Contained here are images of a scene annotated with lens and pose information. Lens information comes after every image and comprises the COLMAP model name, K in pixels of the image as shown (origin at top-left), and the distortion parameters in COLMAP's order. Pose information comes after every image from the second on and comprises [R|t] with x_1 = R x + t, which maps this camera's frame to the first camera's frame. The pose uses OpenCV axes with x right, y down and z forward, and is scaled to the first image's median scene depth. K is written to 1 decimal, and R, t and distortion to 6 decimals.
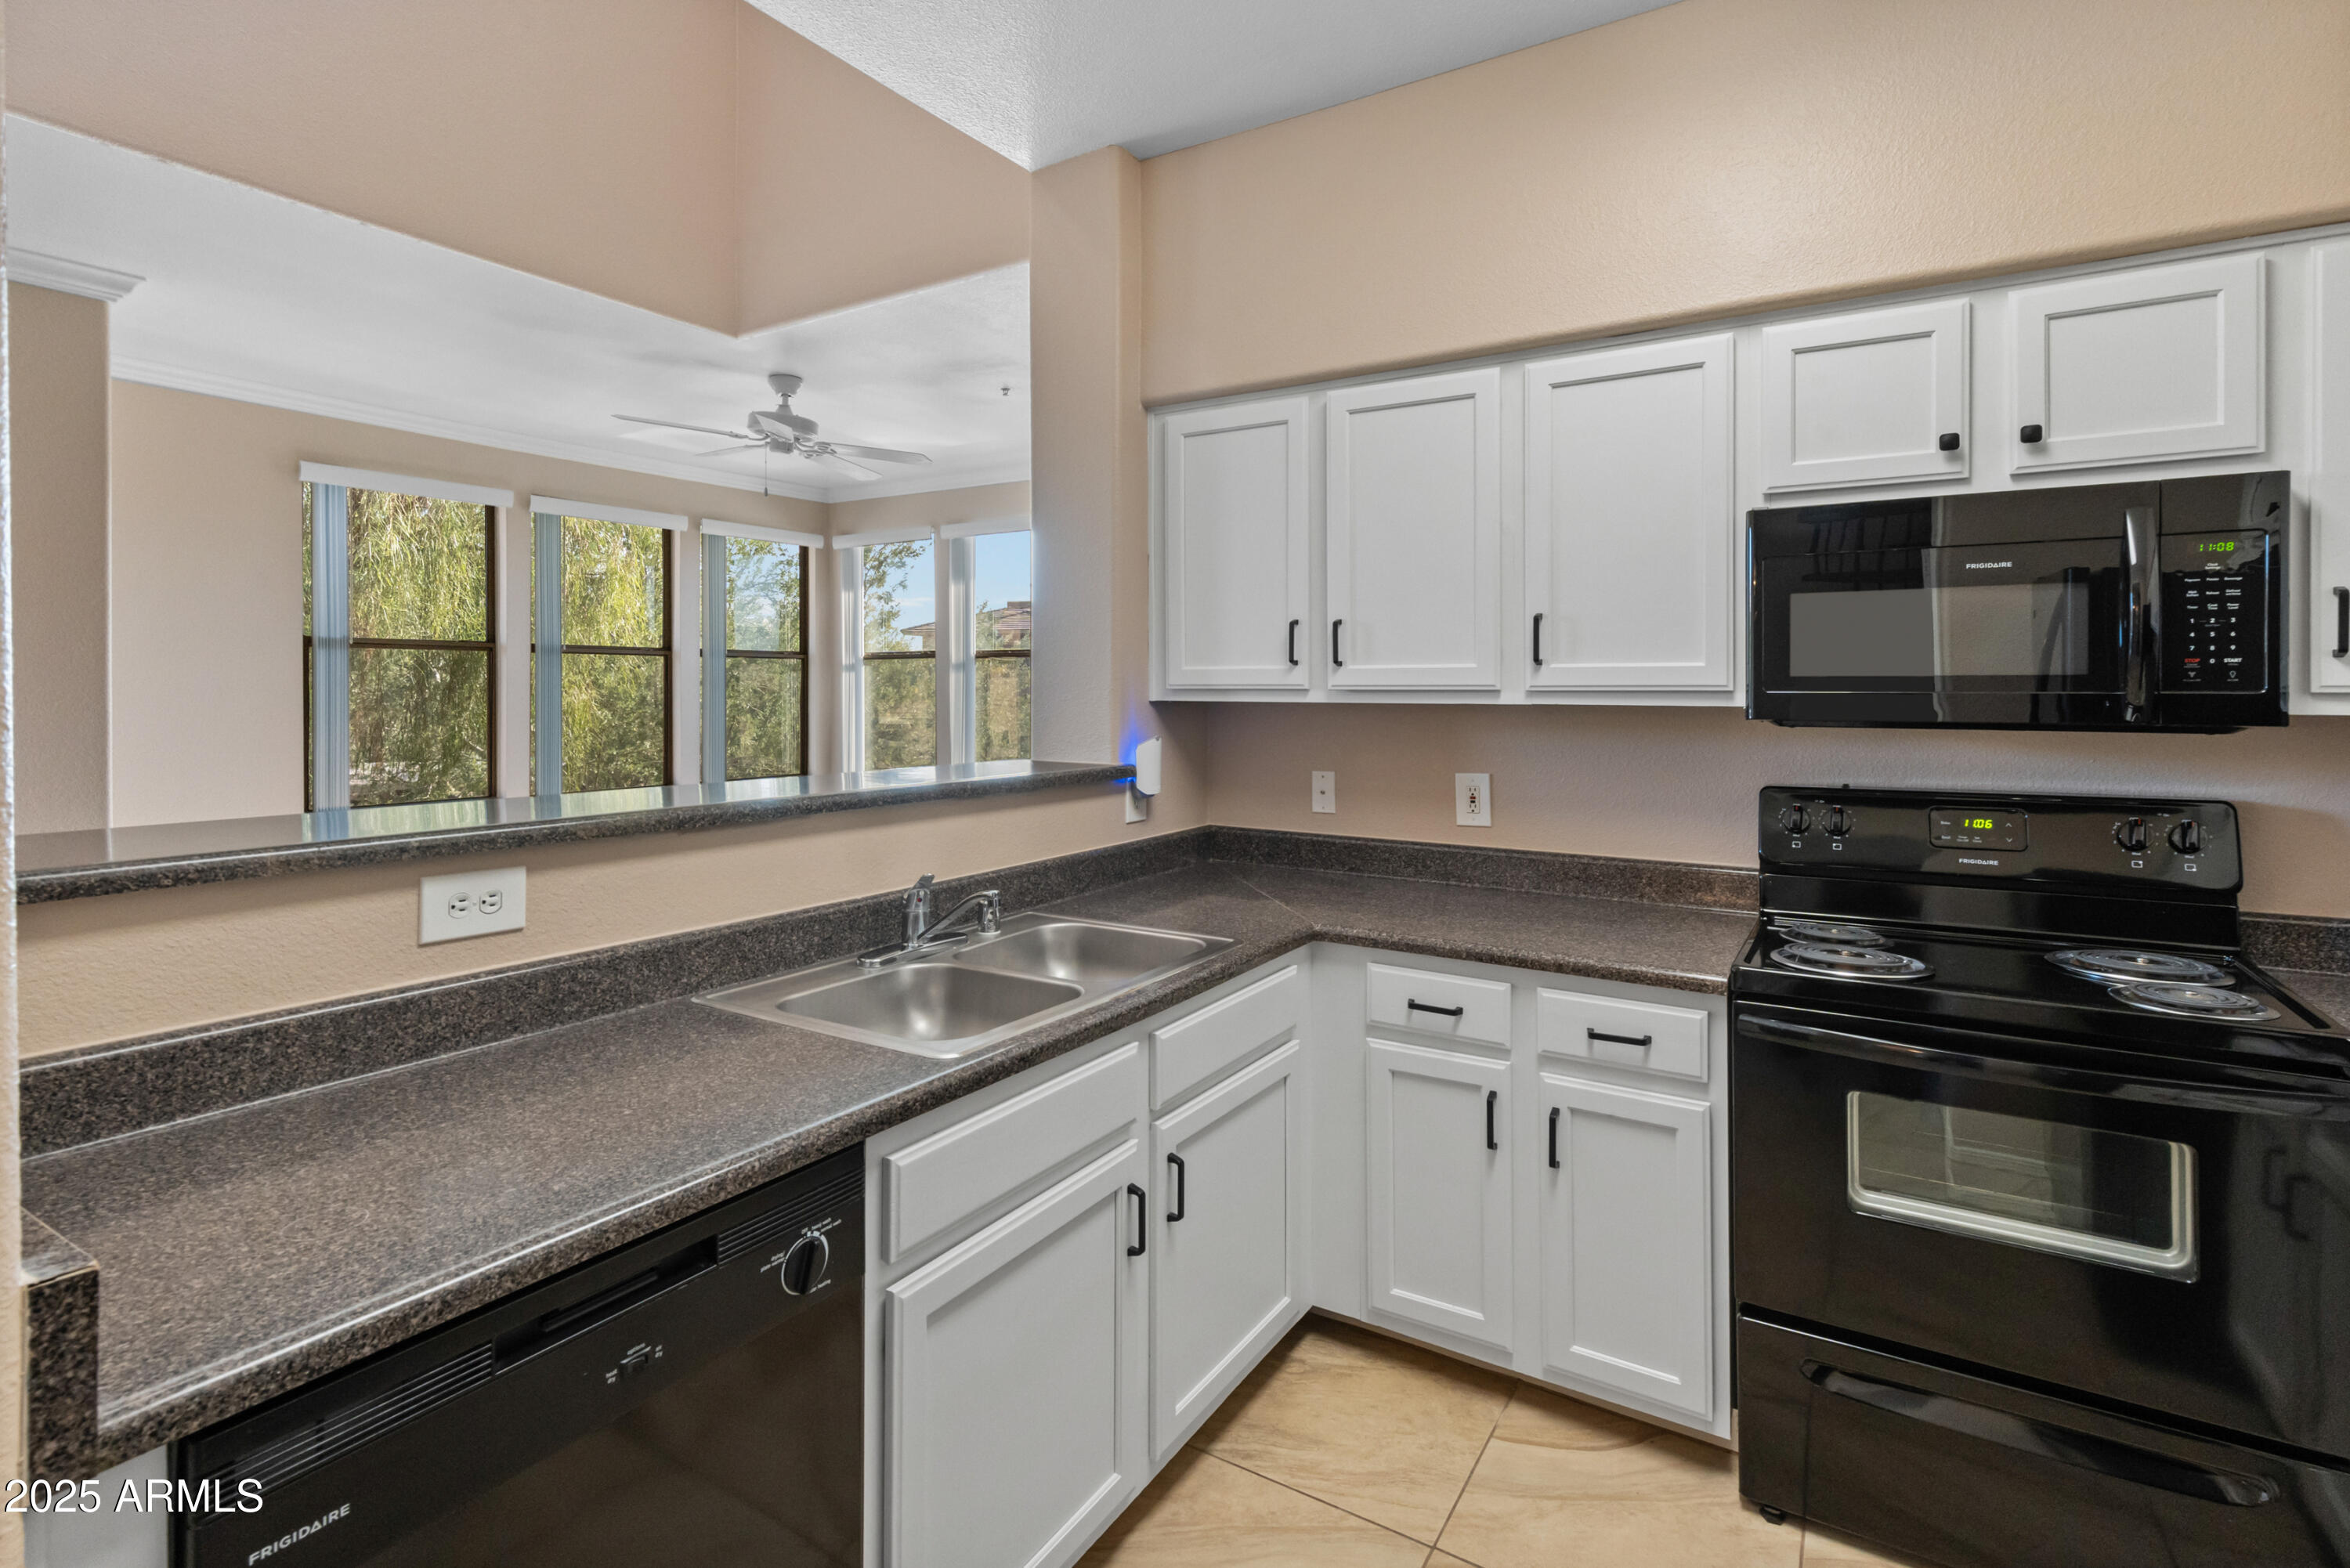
lens RADIAL K [[1103.1, 0, 1208.7], [0, 1103.1, 694.6], [0, 0, 1]] dist [0.002291, -0.000380]
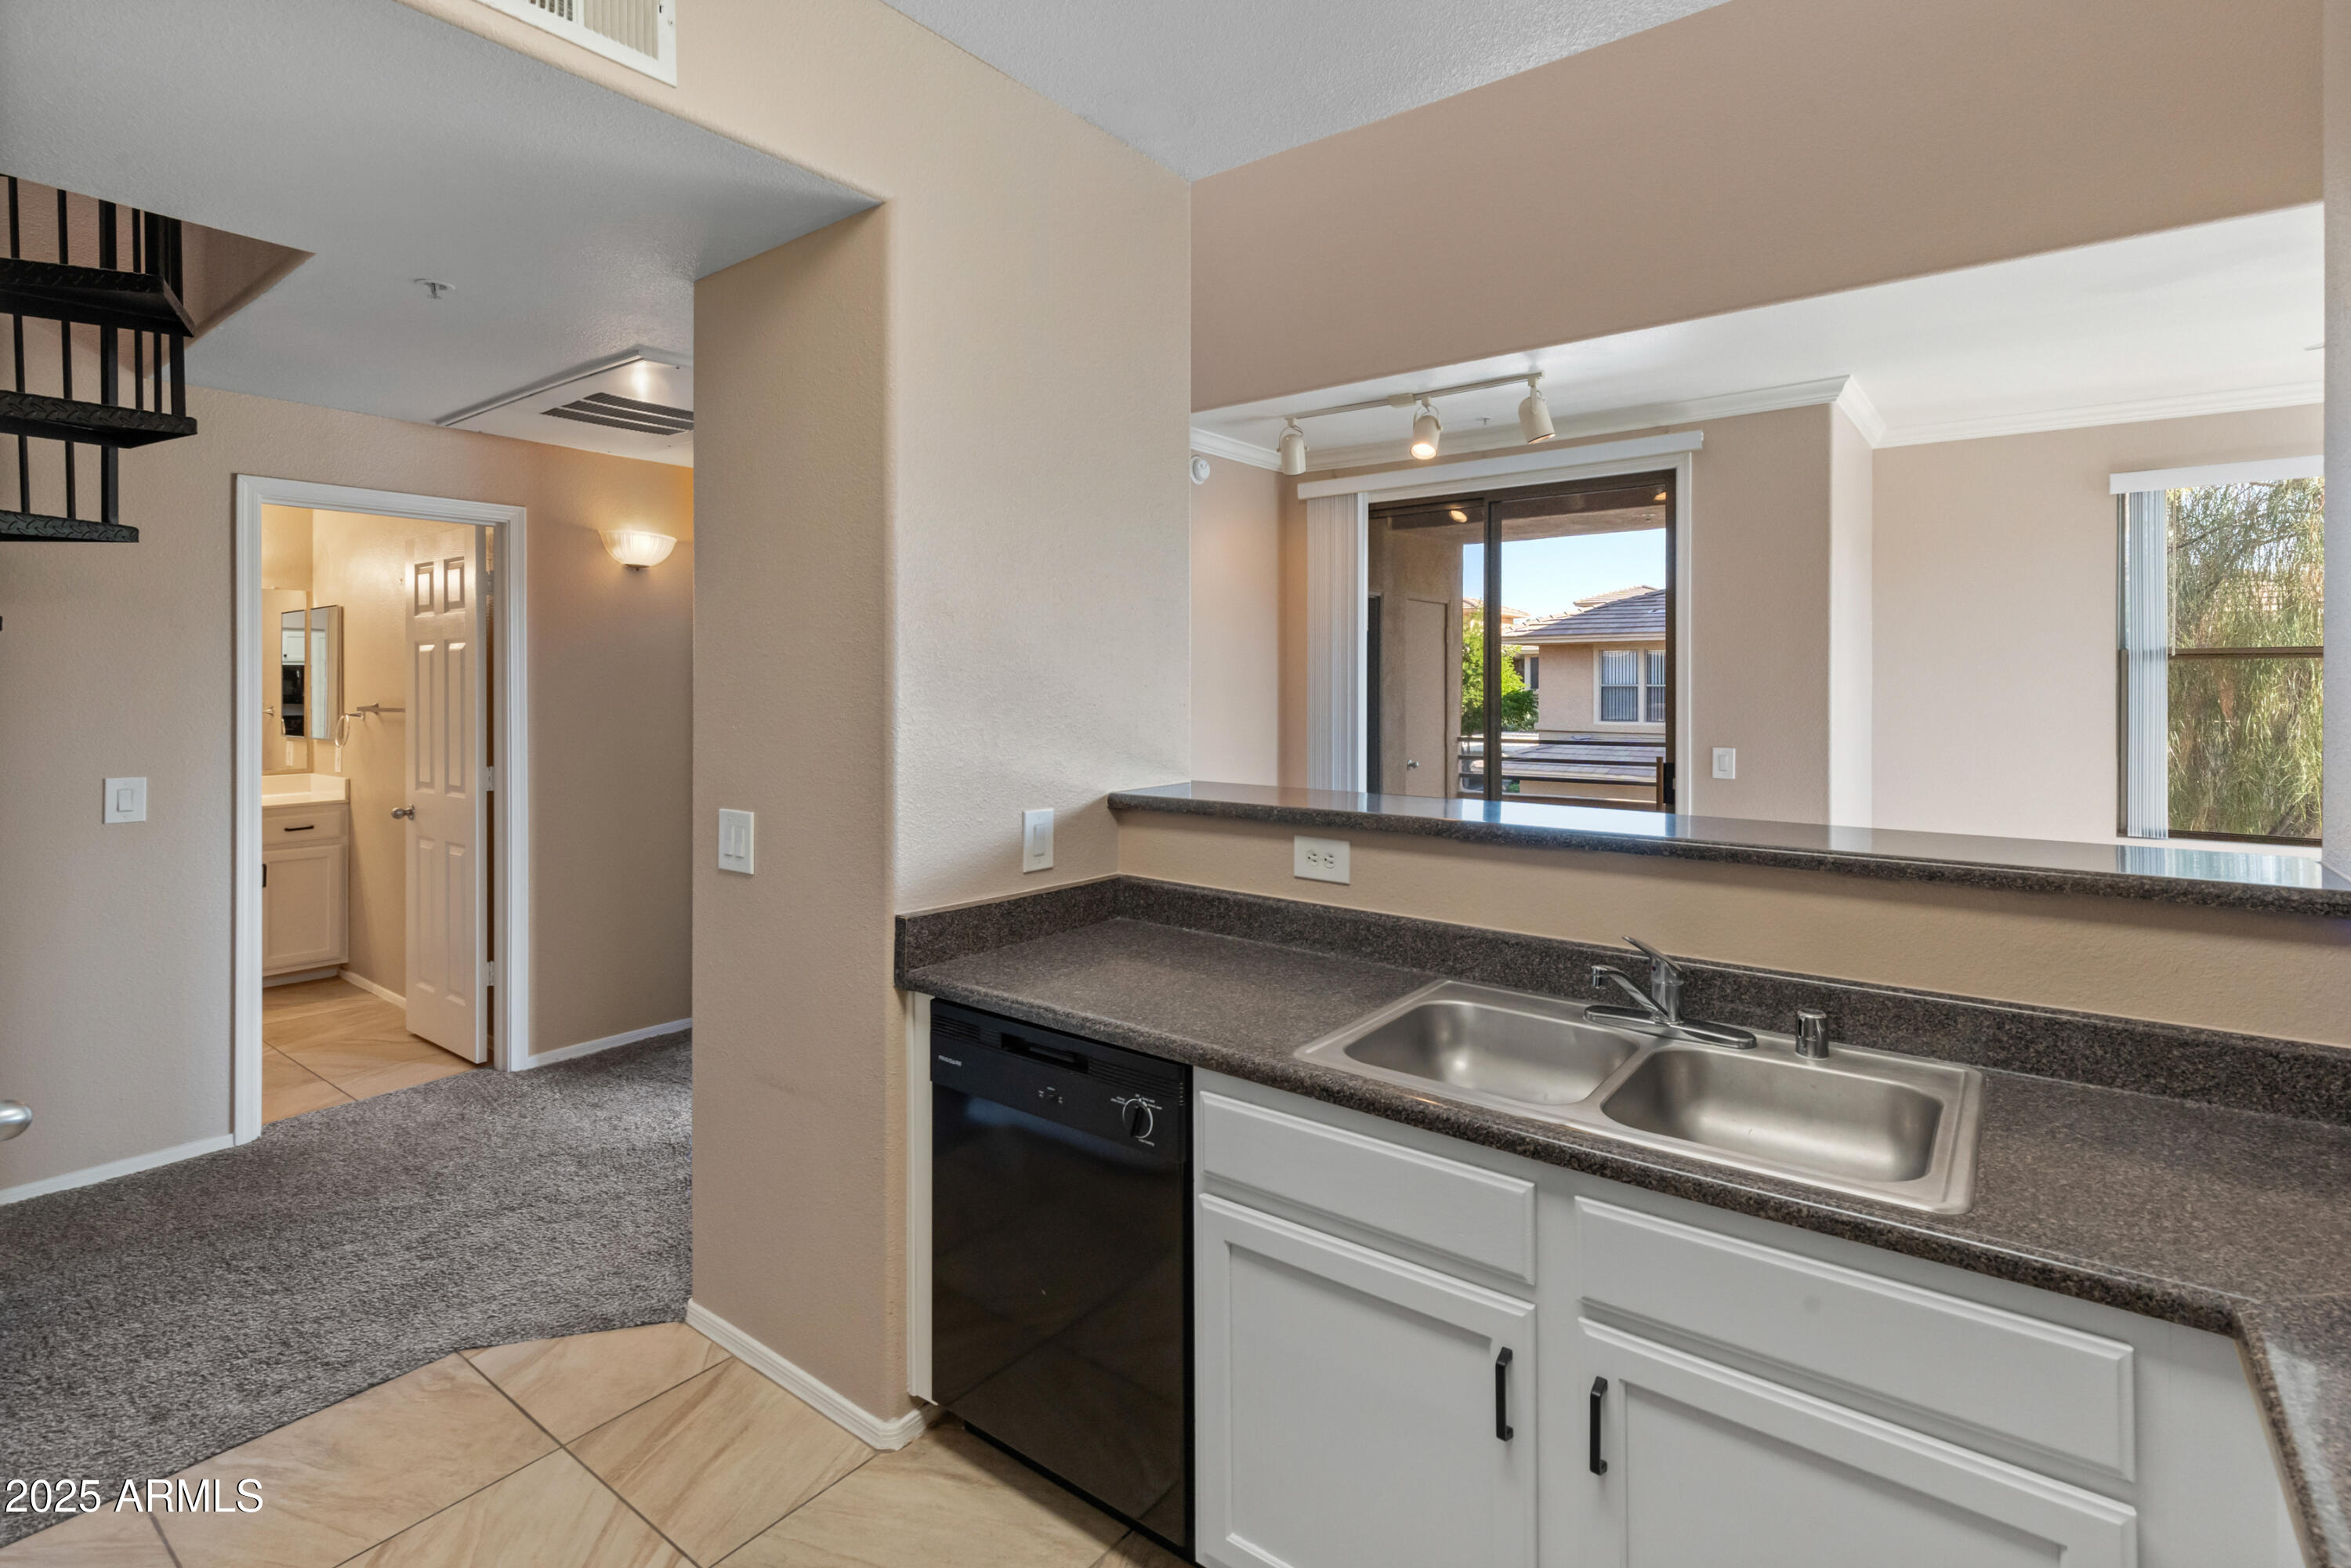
lens RADIAL K [[1088.3, 0, 1205.3], [0, 1088.3, 699.7], [0, 0, 1]] dist [0.000844, -0.000794]
pose [[-0.088640, 0.010345, -0.996010, 0.574161], [-0.004225, 0.999933, 0.010762, -0.032212], [0.996055, 0.005162, -0.088590, 0.652066]]
